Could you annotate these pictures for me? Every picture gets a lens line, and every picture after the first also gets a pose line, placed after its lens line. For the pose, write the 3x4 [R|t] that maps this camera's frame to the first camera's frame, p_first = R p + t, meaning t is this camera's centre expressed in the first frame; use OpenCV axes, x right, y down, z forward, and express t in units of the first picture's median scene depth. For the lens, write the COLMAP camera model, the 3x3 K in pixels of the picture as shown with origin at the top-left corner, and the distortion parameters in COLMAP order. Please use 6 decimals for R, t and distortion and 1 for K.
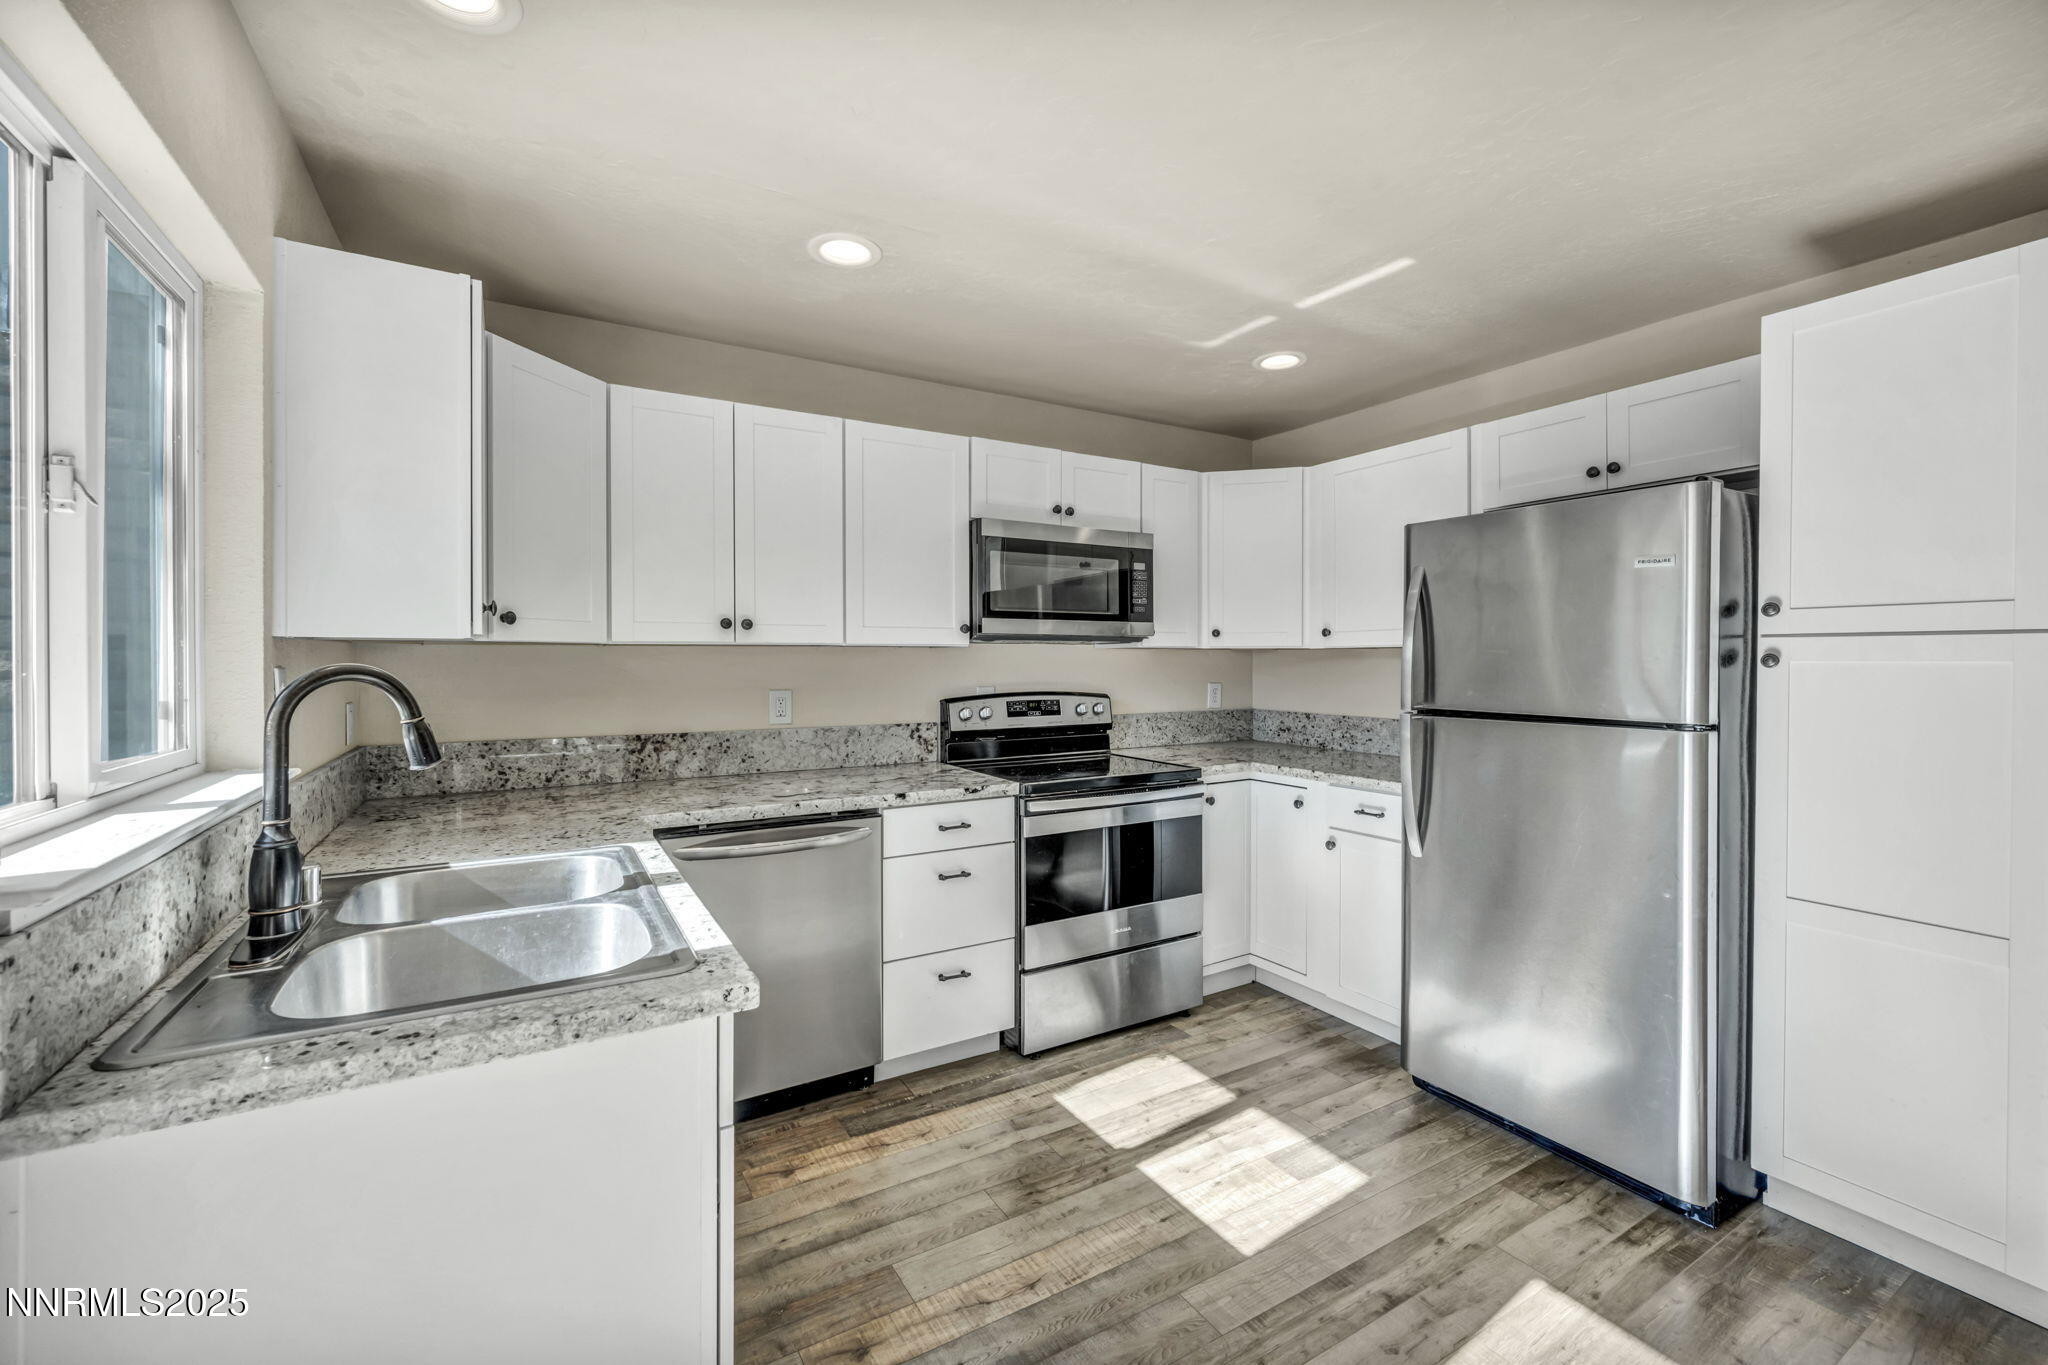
lens RADIAL K [[845.2, 0, 1060.8], [0, 845.2, 666.7], [0, 0, 1]] dist [-0.001766, 0.000324]
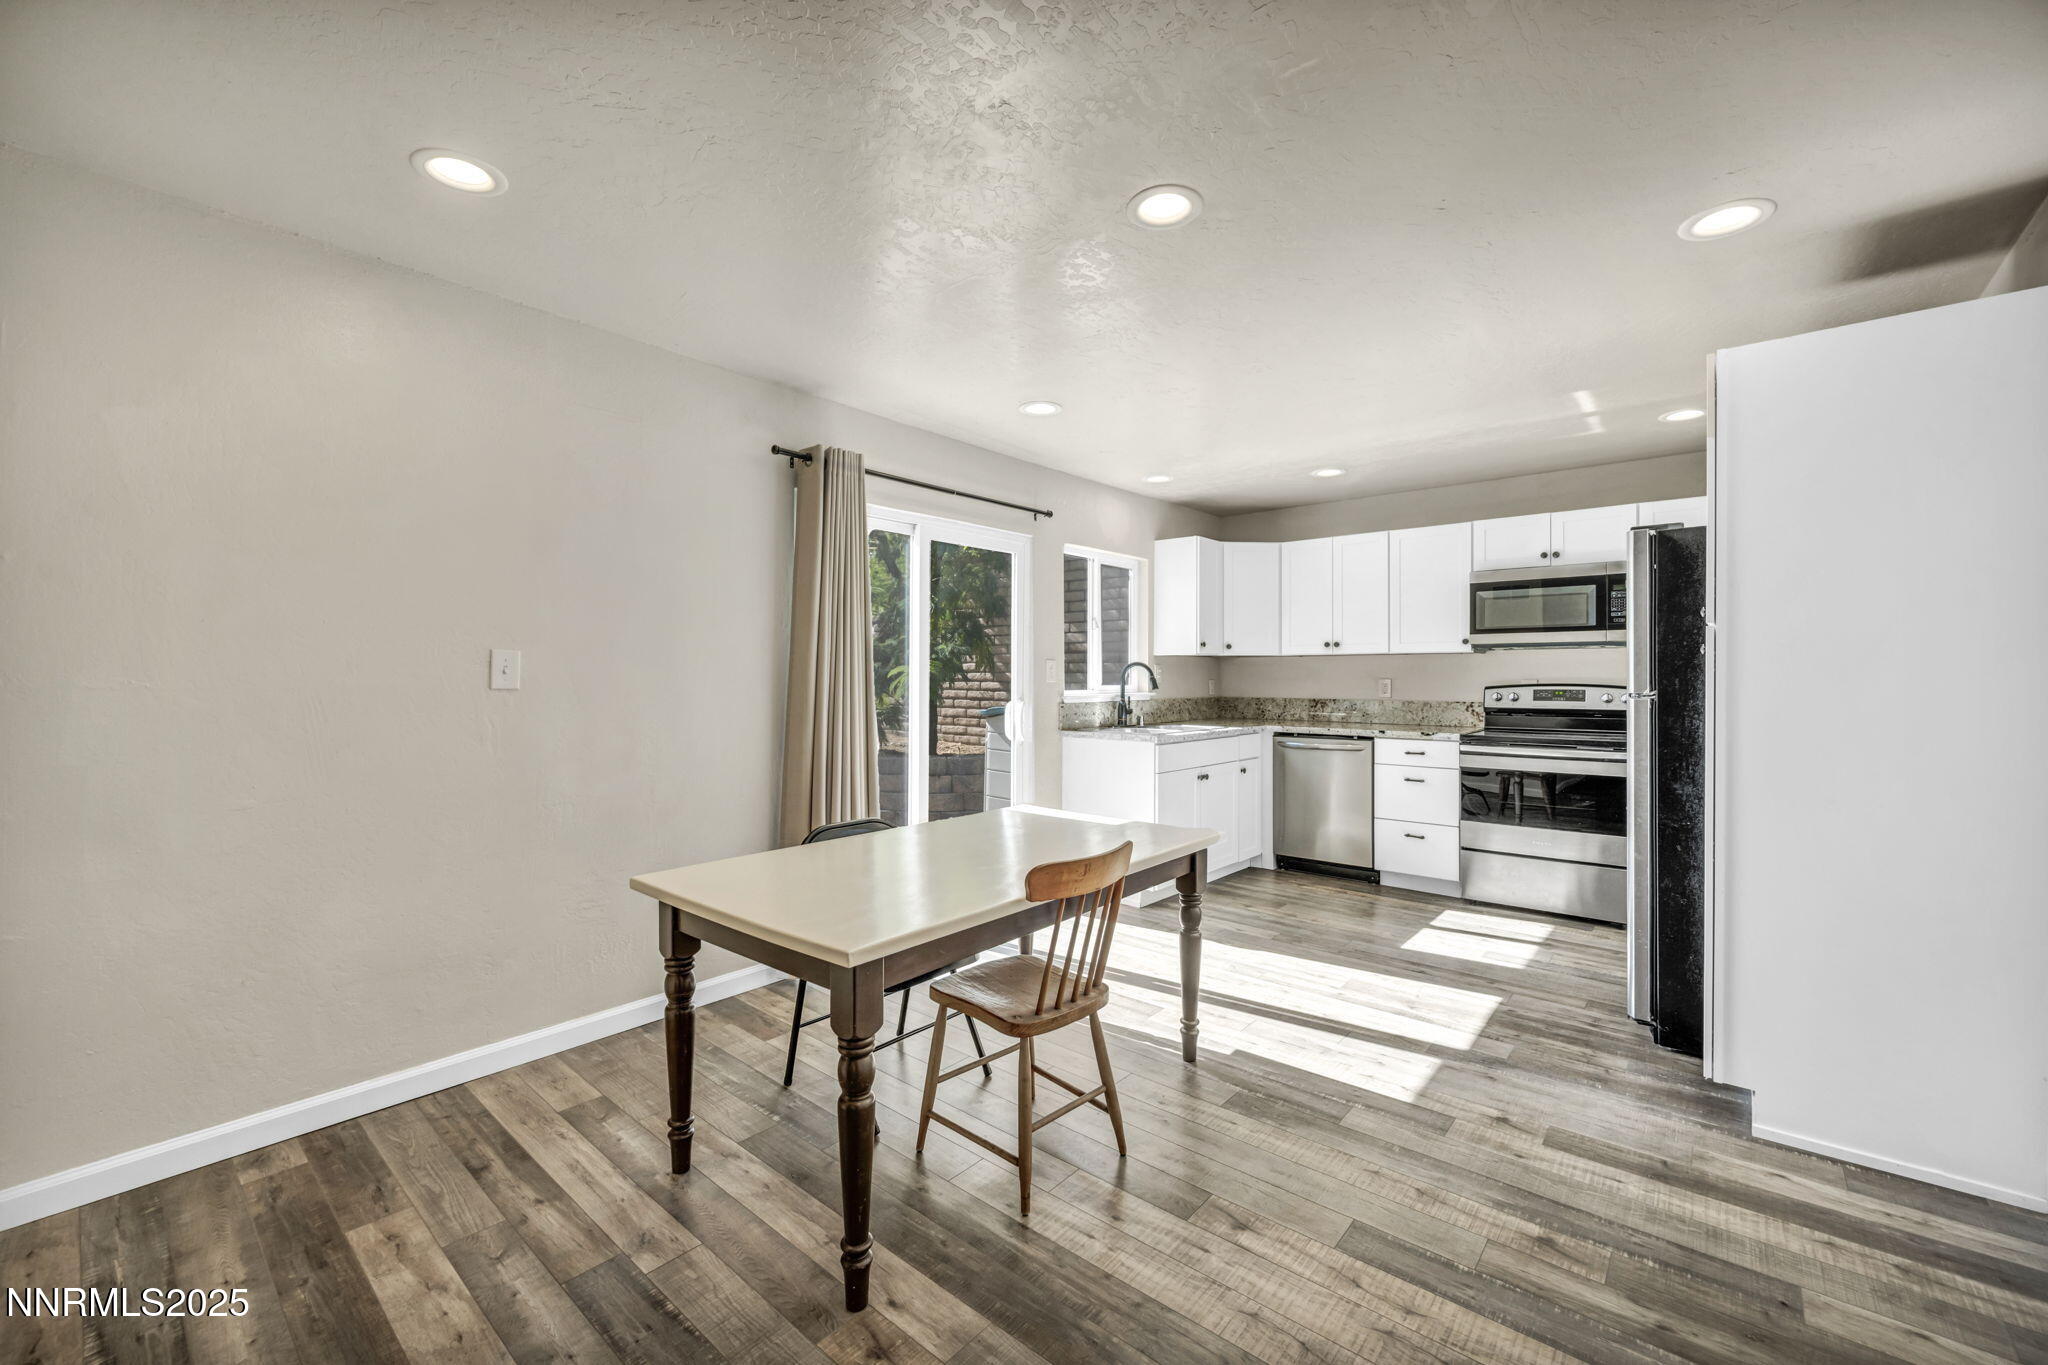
lens RADIAL K [[817.0, 0, 996.8], [0, 817.0, 674.9], [0, 0, 1]] dist [-0.001270, 0.000106]
pose [[0.287576, 0.003012, -0.957753, 1.260282], [-0.008067, 0.999967, 0.000723, 0.028161], [0.957724, 0.007518, 0.287590, -0.348354]]
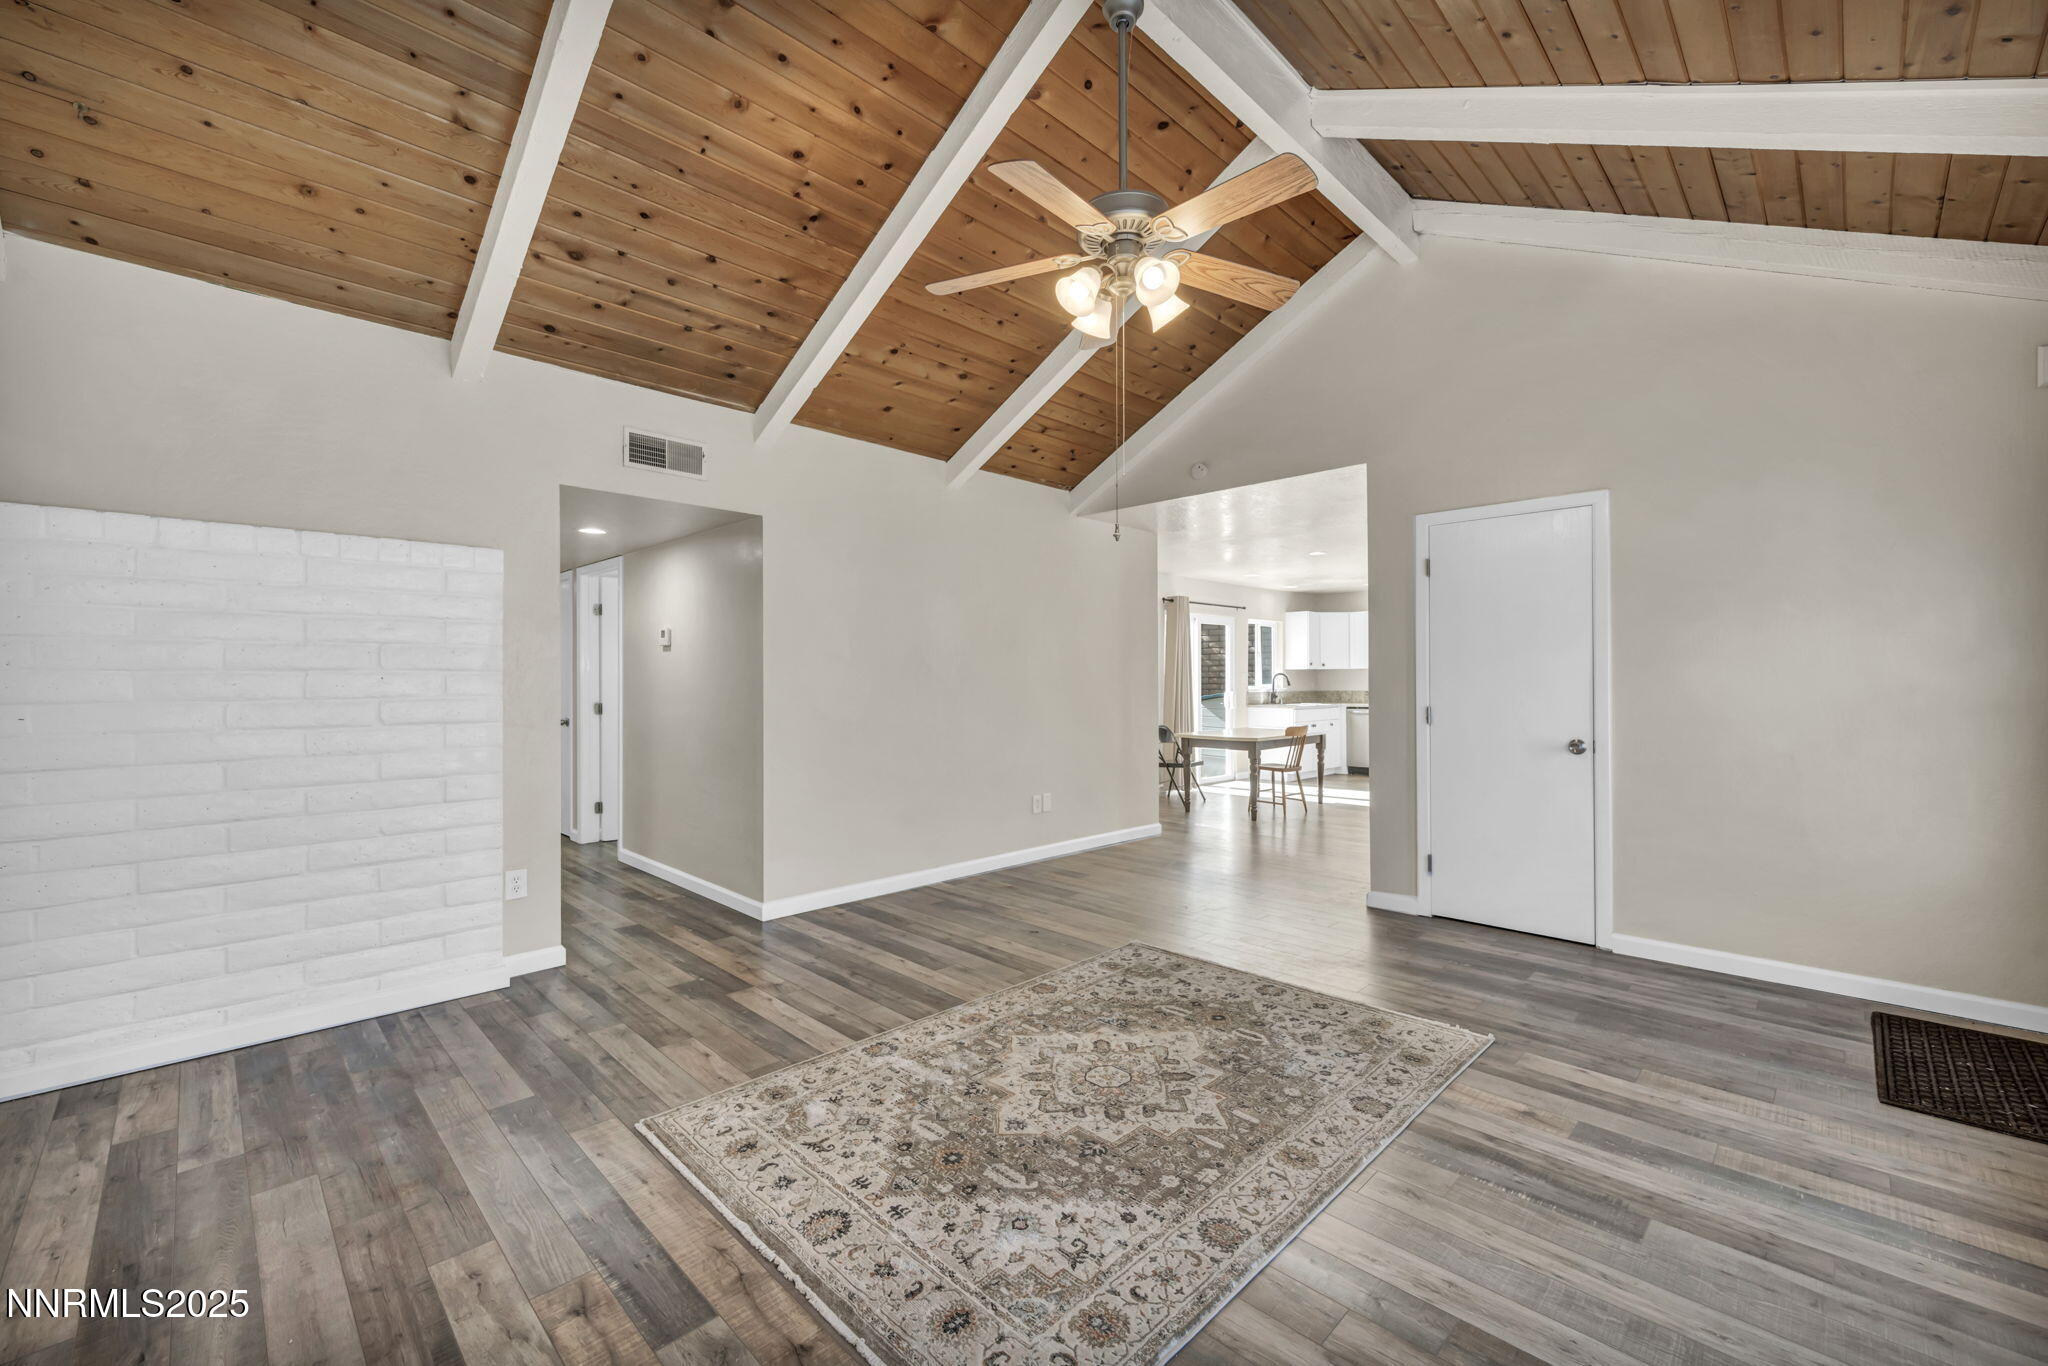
lens RADIAL K [[817.0, 0, 1030.3], [0, 817.0, 680.7], [0, 0, 1]] dist [-0.001270, 0.000106]
pose [[0.252312, 0.000632, -0.967646, 3.420065], [-0.003724, 0.999993, -0.000318, 0.041270], [0.967639, 0.003684, 0.252312, -1.915369]]
